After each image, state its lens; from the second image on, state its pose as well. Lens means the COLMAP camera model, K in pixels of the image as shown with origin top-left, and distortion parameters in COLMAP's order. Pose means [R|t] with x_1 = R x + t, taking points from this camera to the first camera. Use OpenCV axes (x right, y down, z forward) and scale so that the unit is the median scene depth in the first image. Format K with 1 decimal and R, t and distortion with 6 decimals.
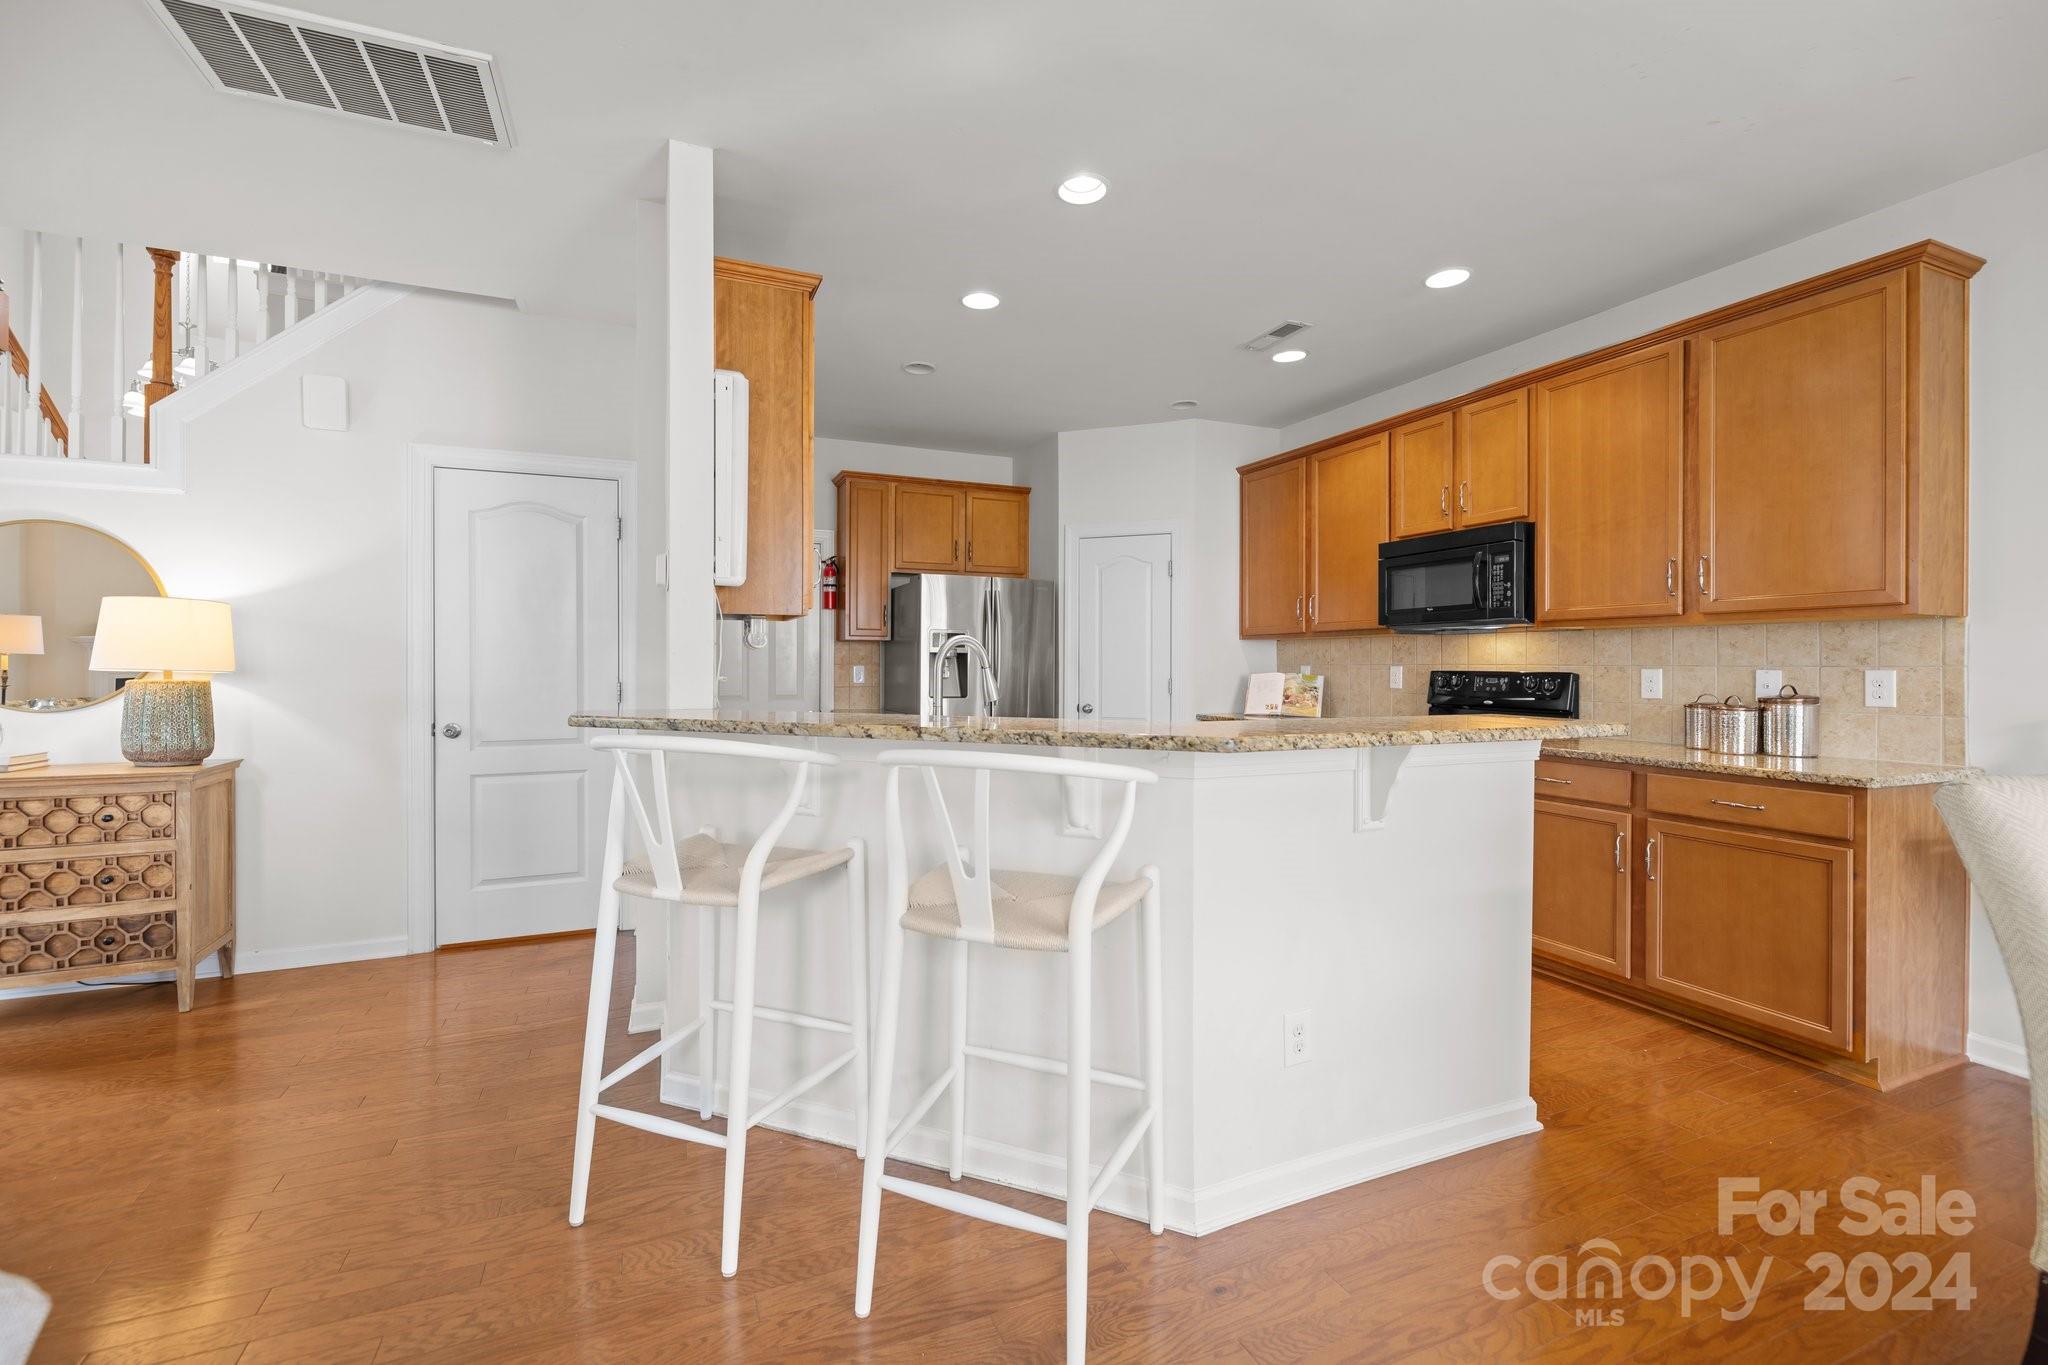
lens RADIAL K [[863.9, 0, 1016.2], [0, 863.9, 666.8], [0, 0, 1]] dist [0.000832, -0.000133]
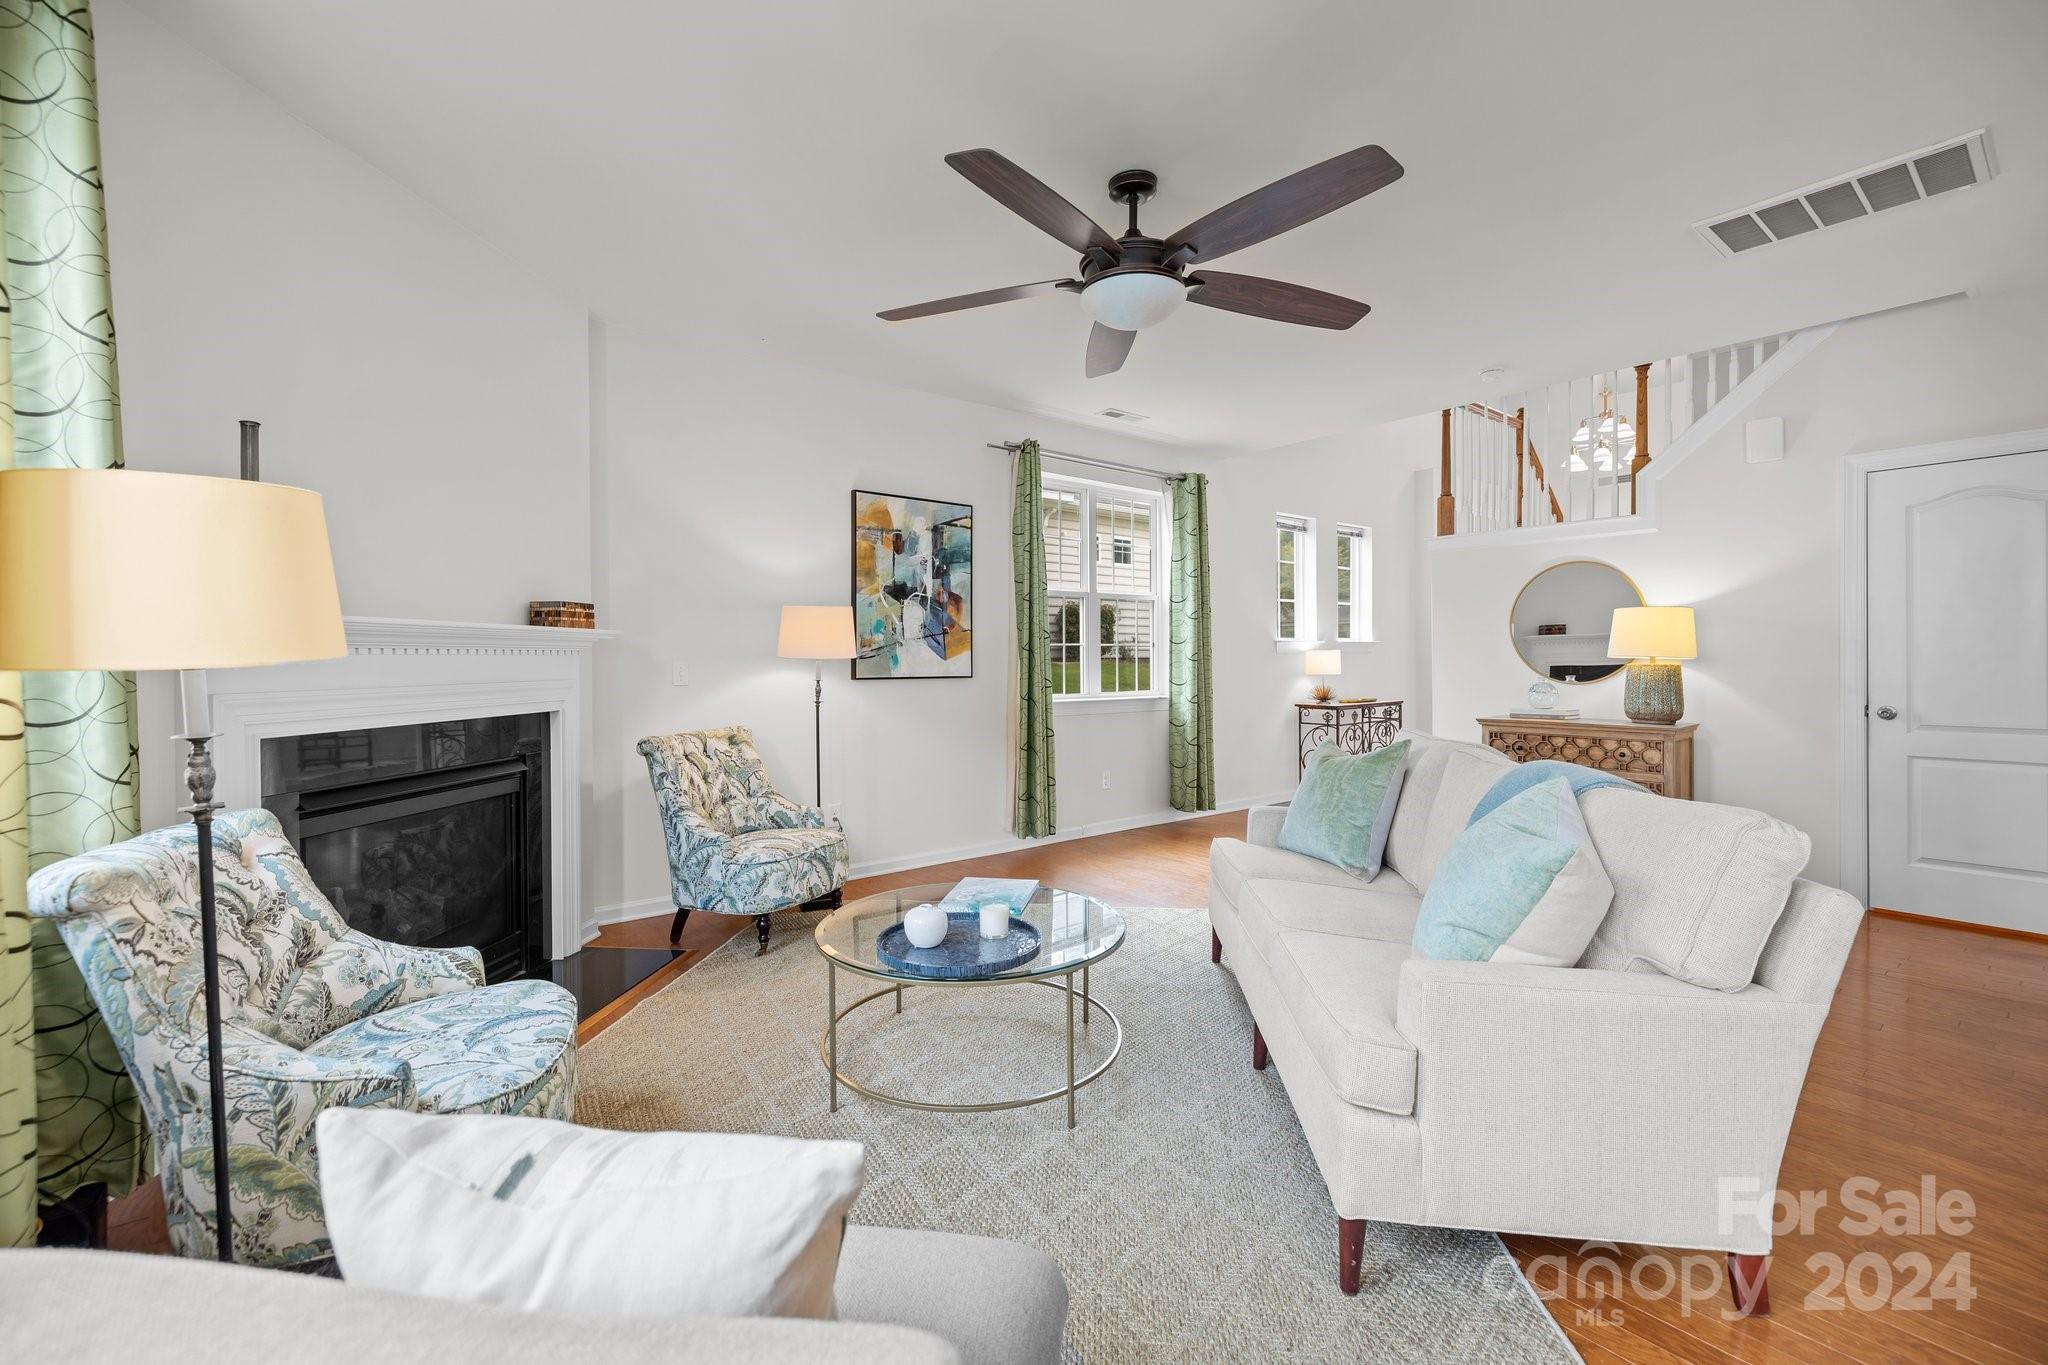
lens RADIAL K [[863.9, 0, 1013.9], [0, 863.9, 664.2], [0, 0, 1]] dist [0.000832, -0.000133]
pose [[0.266133, 0.003166, -0.963931, 0.113417], [0.002600, 0.999989, 0.004002, 0.006499], [0.963933, -0.003571, 0.266121, -0.385419]]
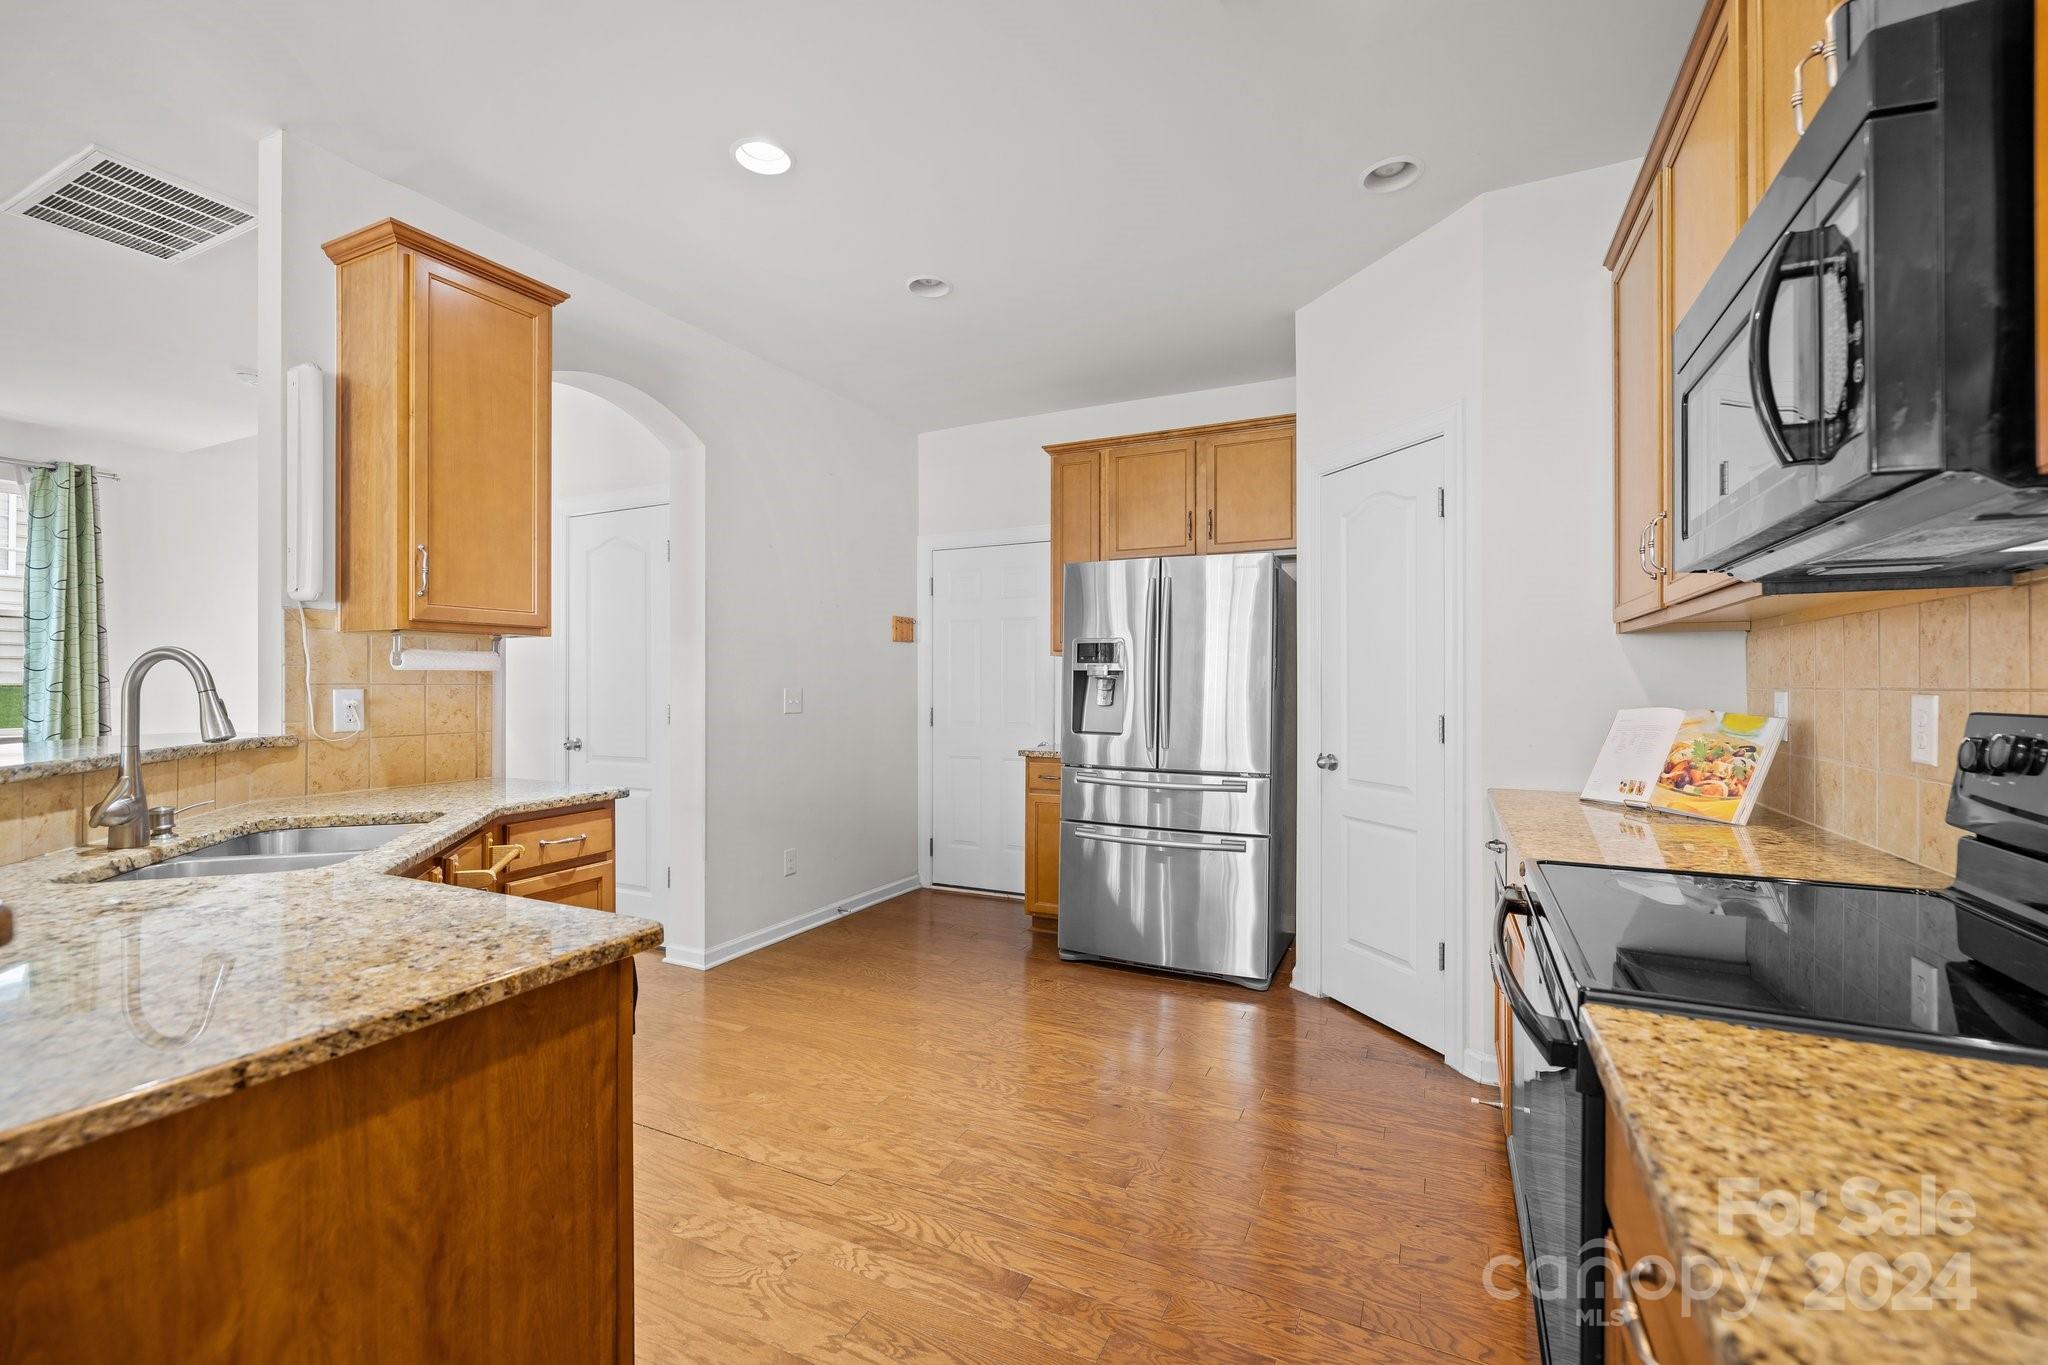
lens RADIAL K [[863.9, 0, 1019.4], [0, 863.9, 673.4], [0, 0, 1]] dist [0.000832, -0.000133]
pose [[0.649898, -0.009856, -0.759958, 0.669302], [-0.000833, 0.999906, -0.013680, -0.006282], [0.760021, 0.009523, 0.649829, 0.776390]]
